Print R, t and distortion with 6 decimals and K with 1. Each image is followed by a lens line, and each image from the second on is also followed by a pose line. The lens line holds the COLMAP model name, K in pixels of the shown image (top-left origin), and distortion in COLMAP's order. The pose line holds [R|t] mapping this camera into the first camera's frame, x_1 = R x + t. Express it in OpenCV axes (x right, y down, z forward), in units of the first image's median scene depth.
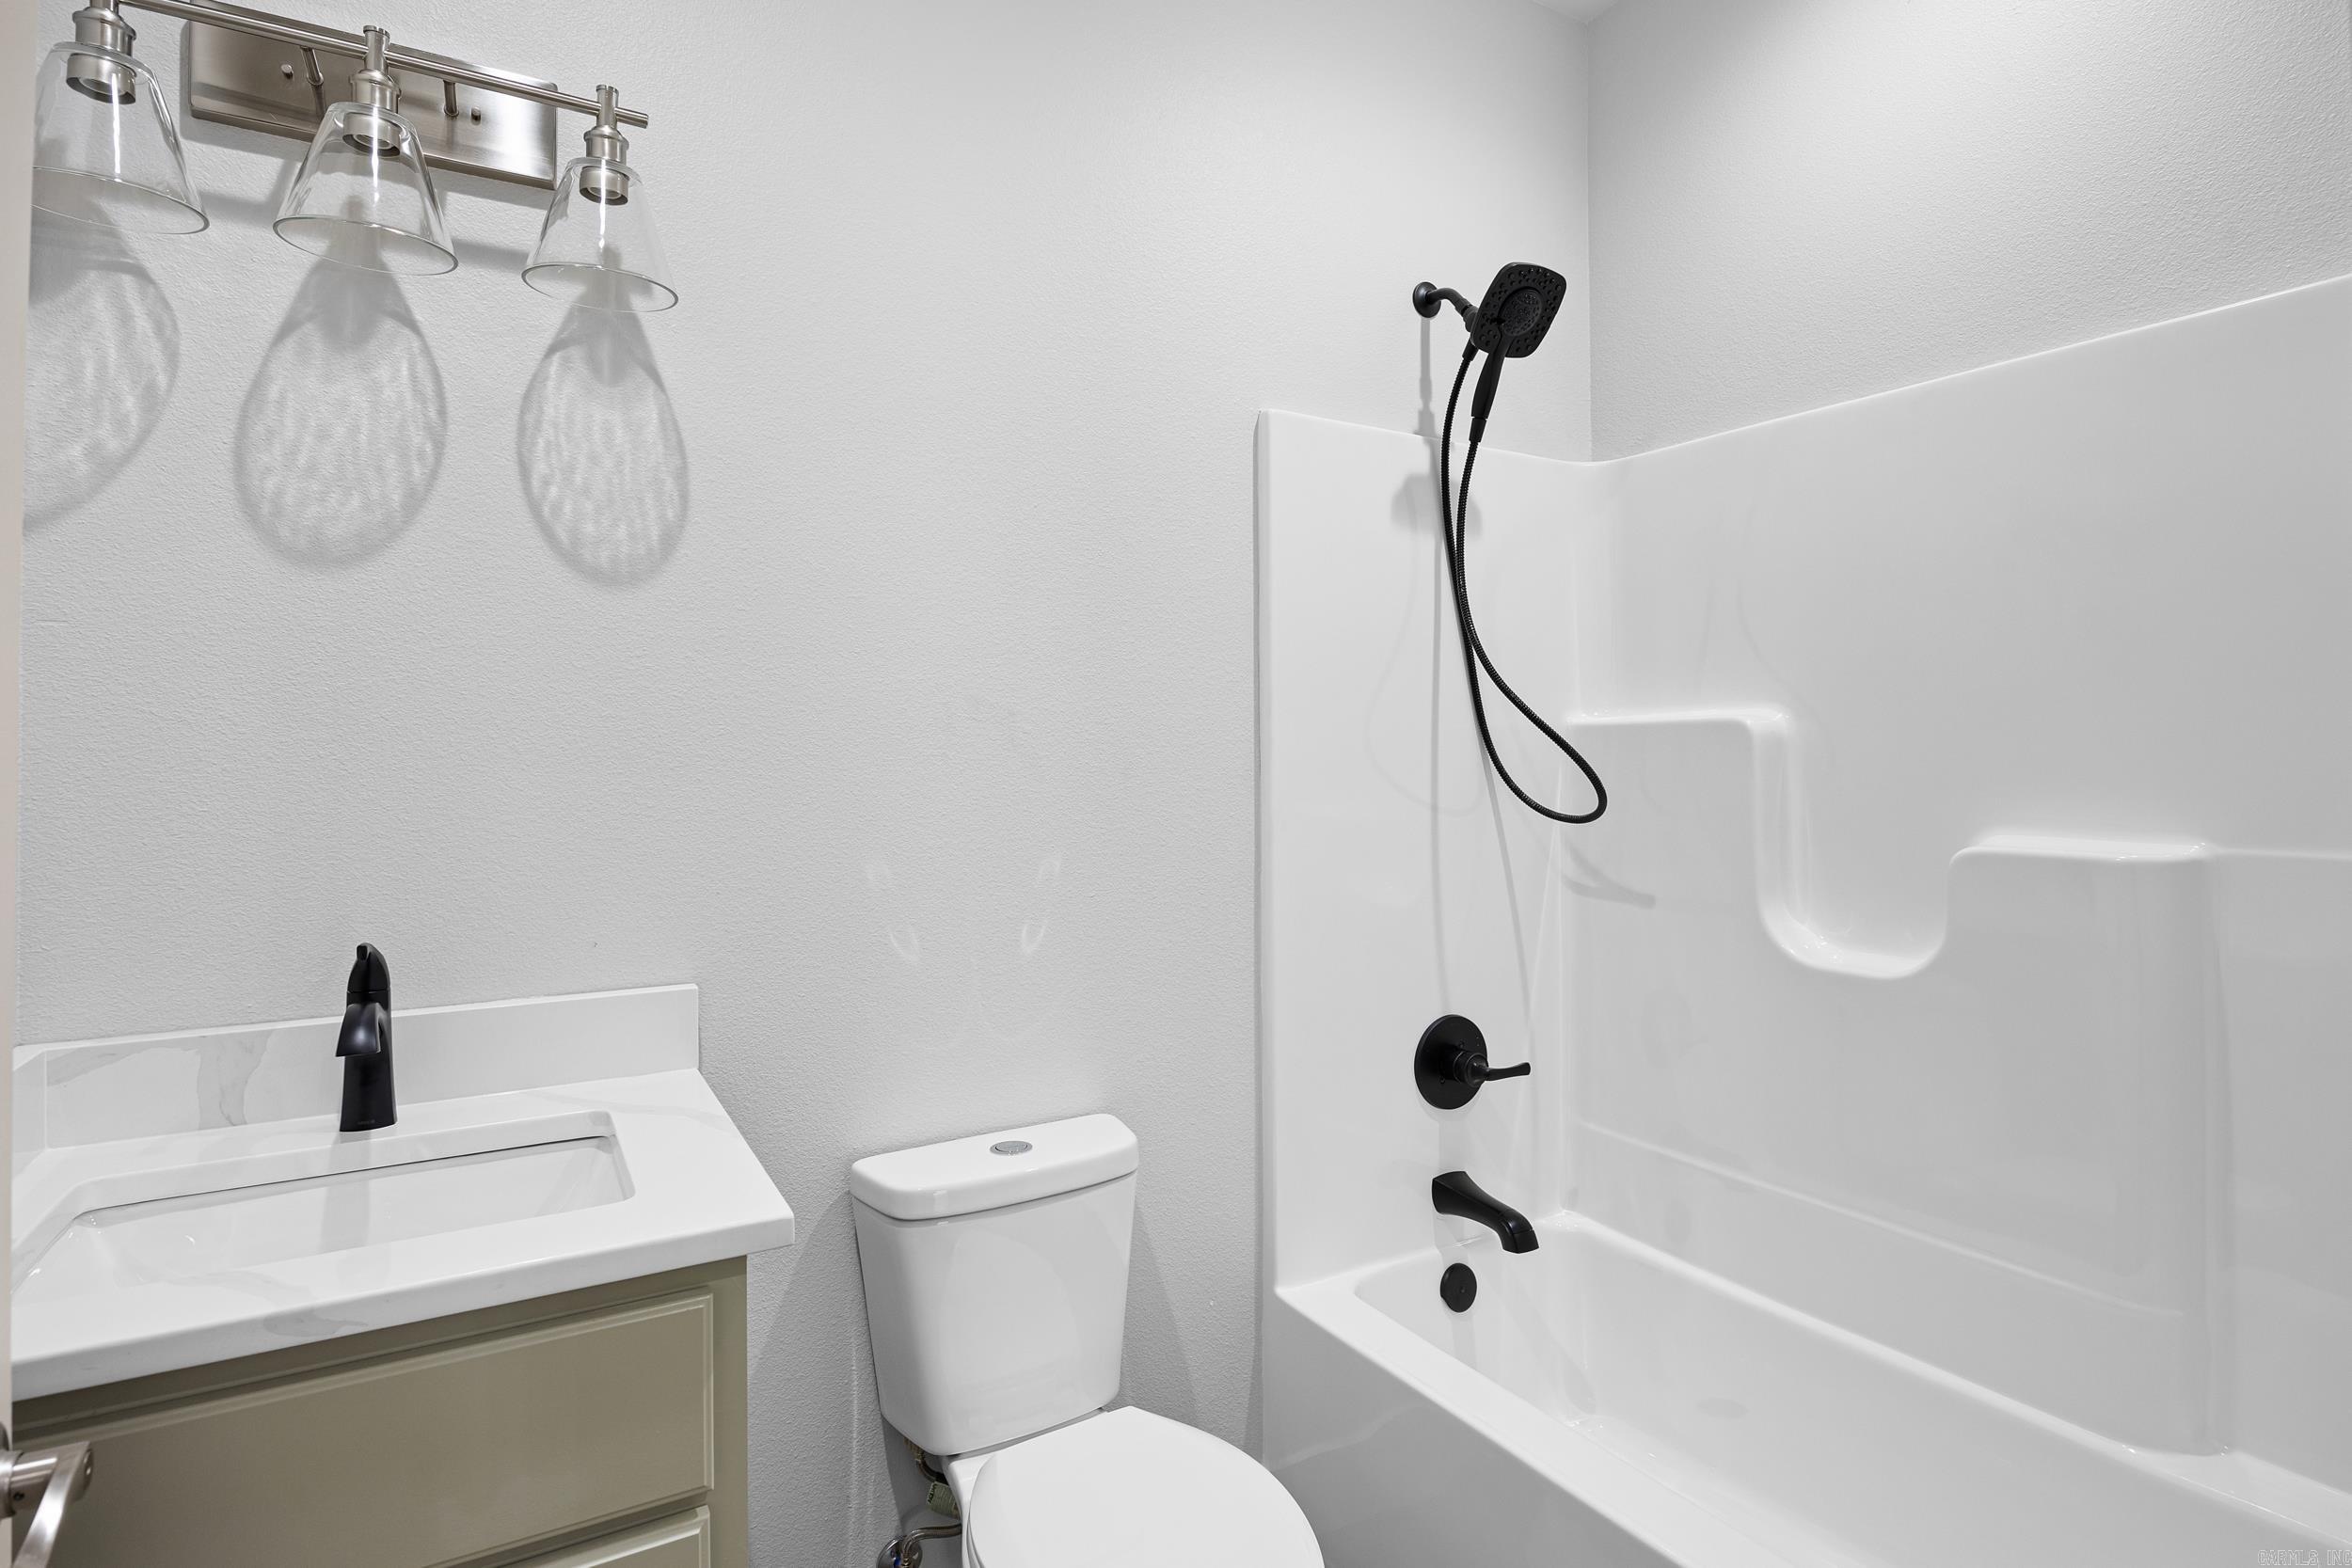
lens RADIAL K [[1197.5, 0, 1173.9], [0, 1197.5, 736.8], [0, 0, 1]] dist [-0.000076, 0.000036]
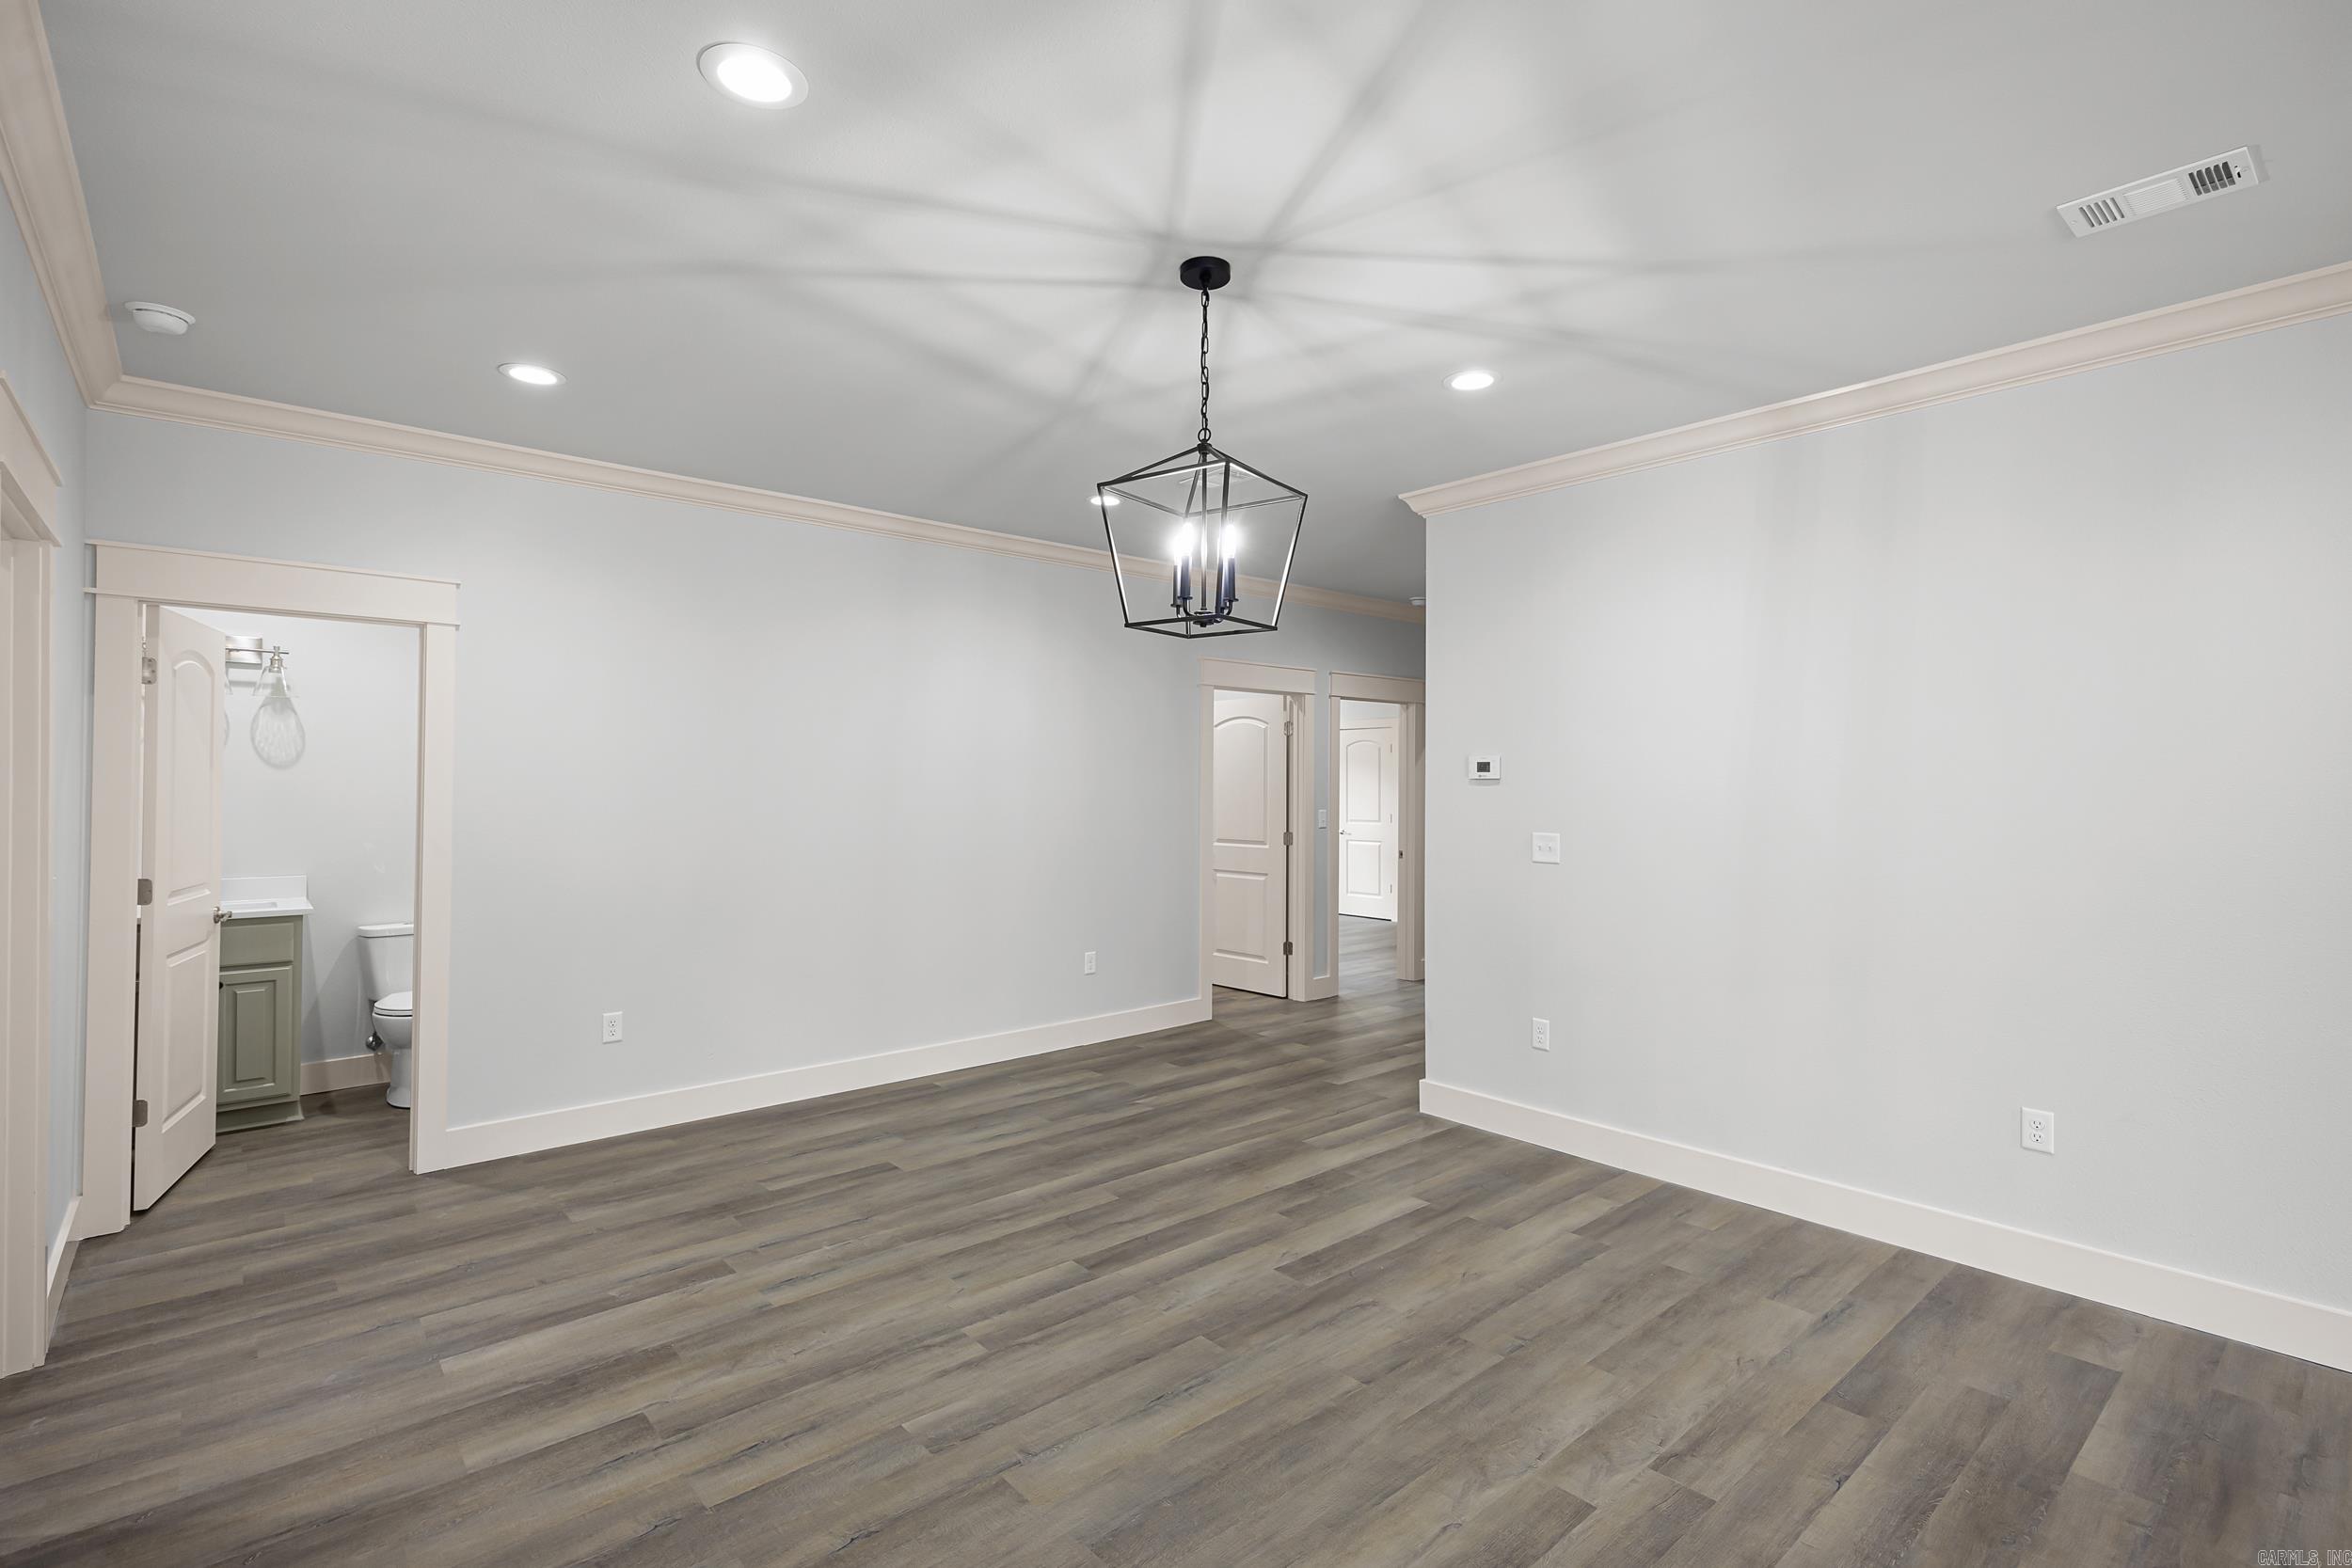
lens RADIAL K [[1061.3, 0, 1212.2], [0, 1061.3, 779.8], [0, 0, 1]] dist [-0.013867, 0.000110]
pose [[0.975024, 0.003760, 0.222066, 1.670139], [-0.006248, 0.999925, 0.010499, -0.146599], [-0.222010, -0.011624, 0.974975, -2.895058]]
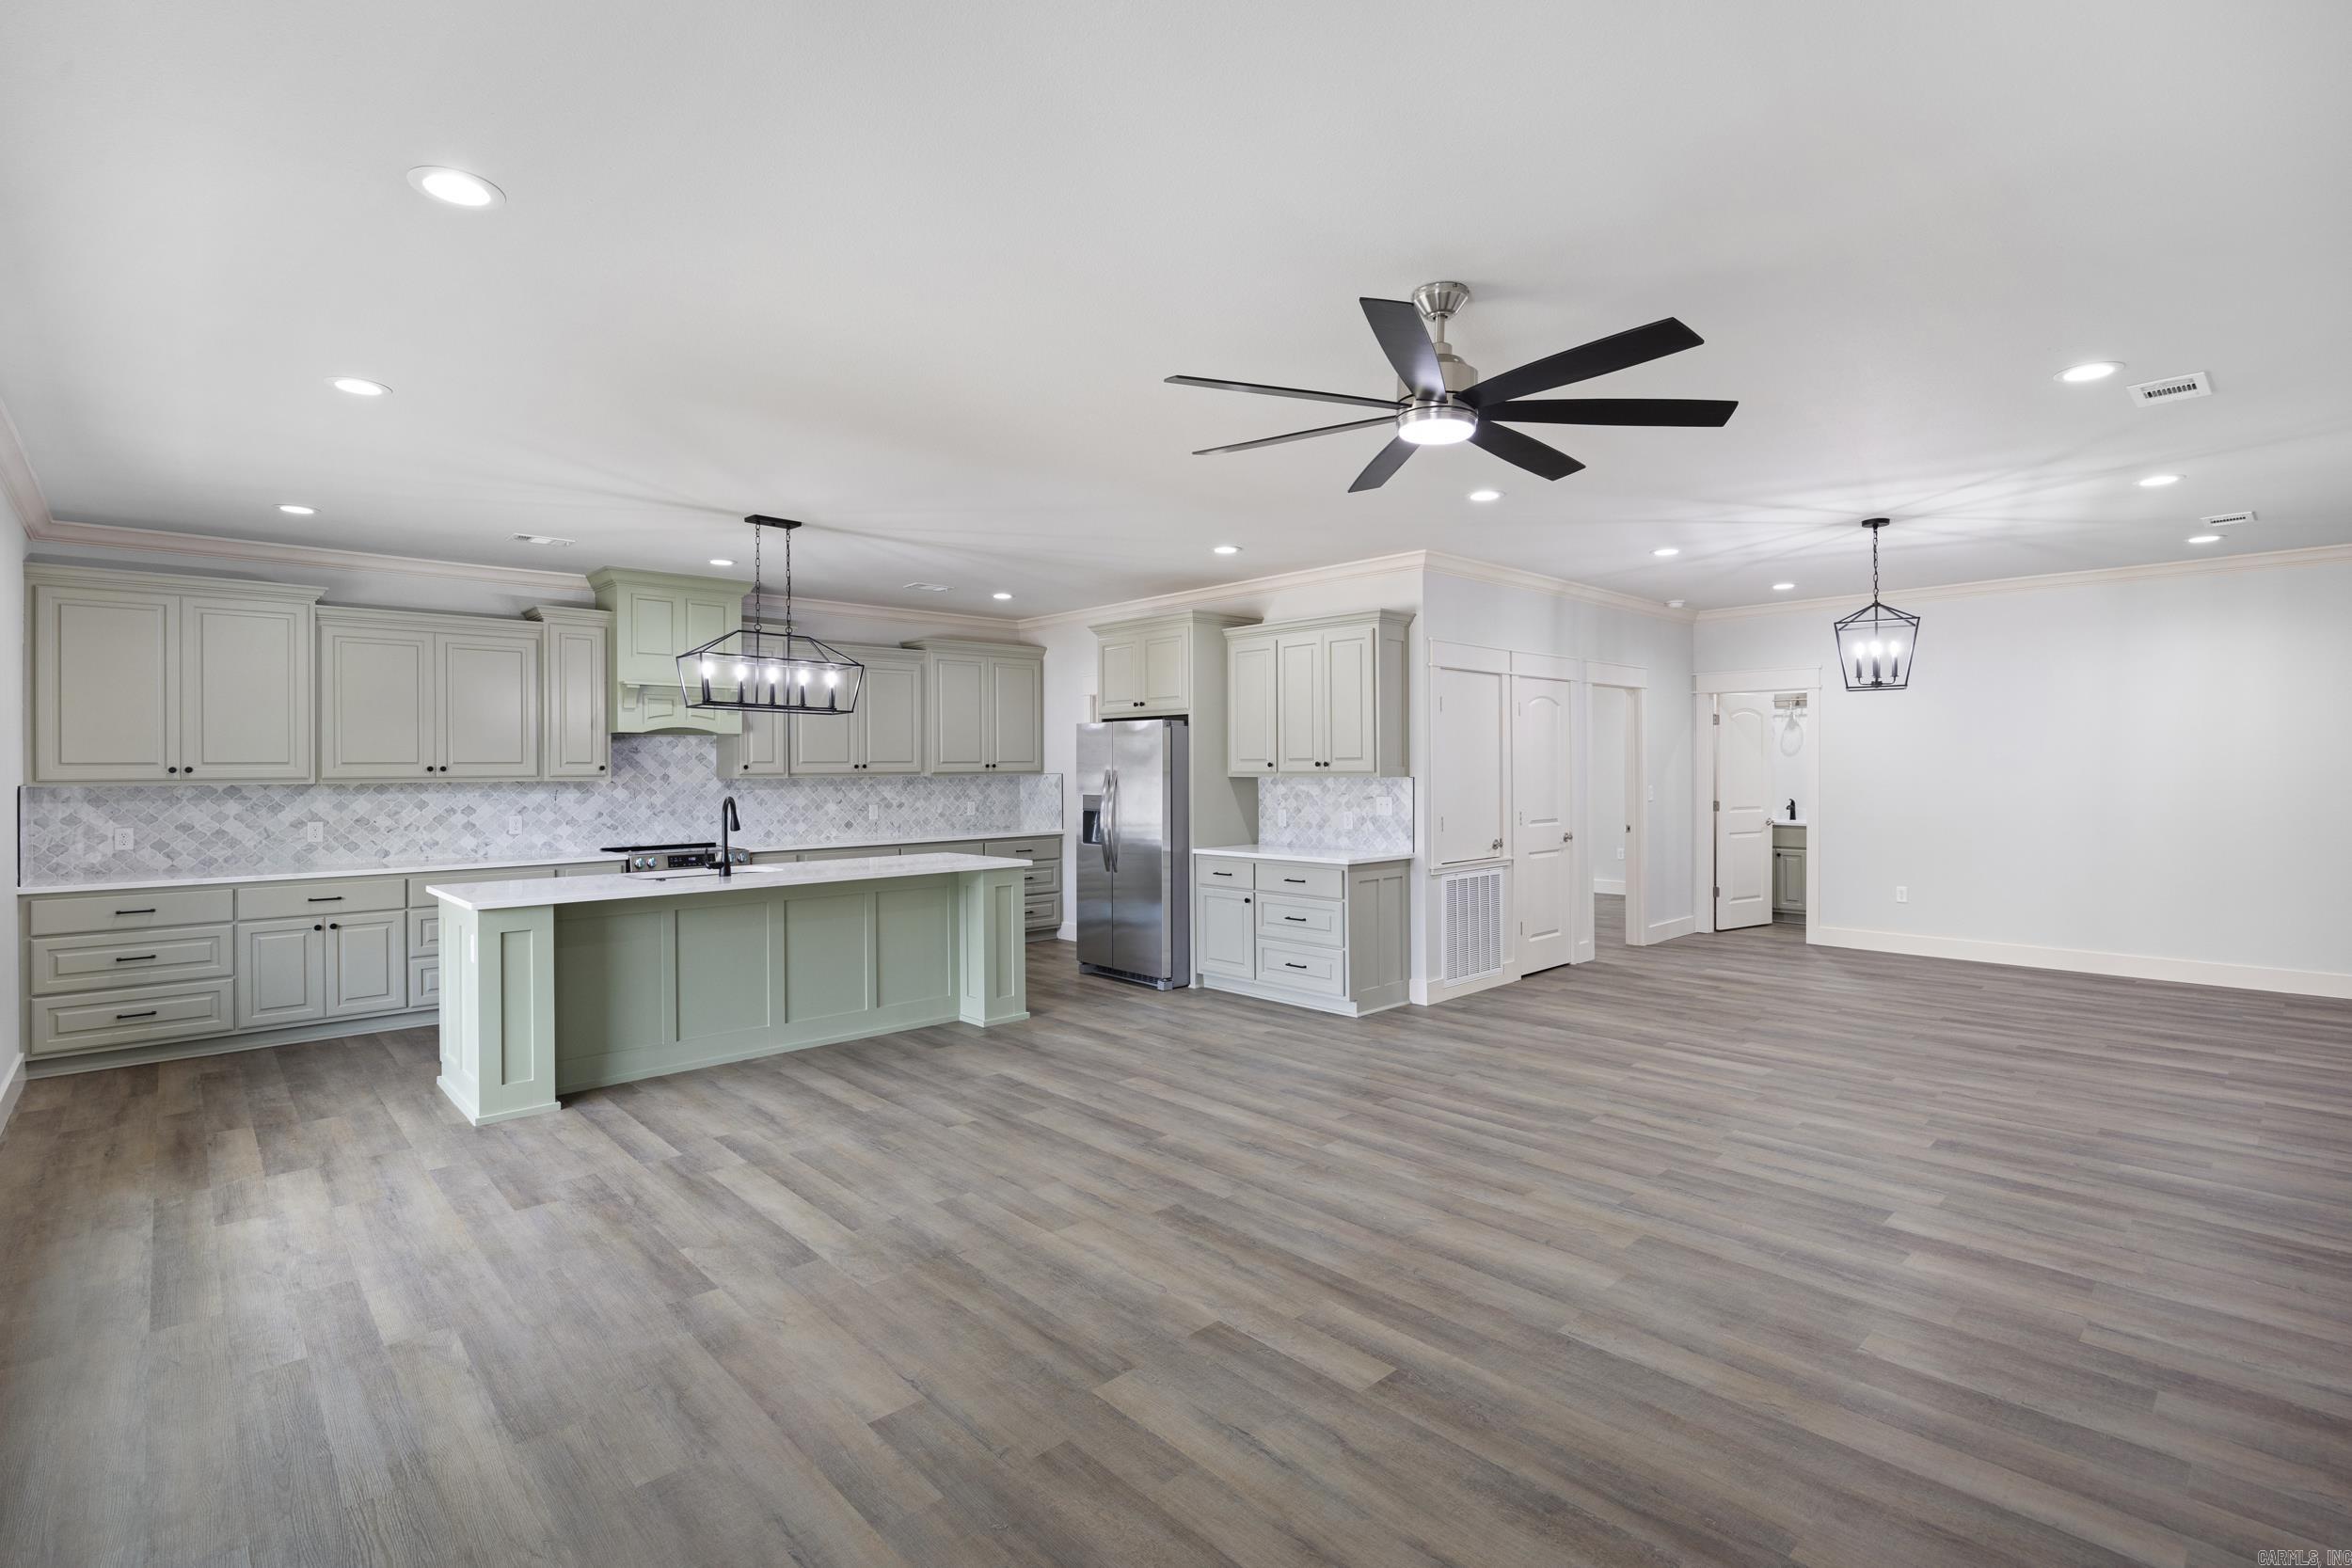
lens RADIAL K [[1086.2, 0, 1185.9], [0, 1086.2, 763.7], [0, 0, 1]] dist [-0.015995, 0.000075]
pose [[0.238649, -0.001655, -0.971104, 5.744545], [0.018978, 0.999816, 0.002960, -0.179596], [0.970920, -0.019136, 0.238637, -4.787449]]
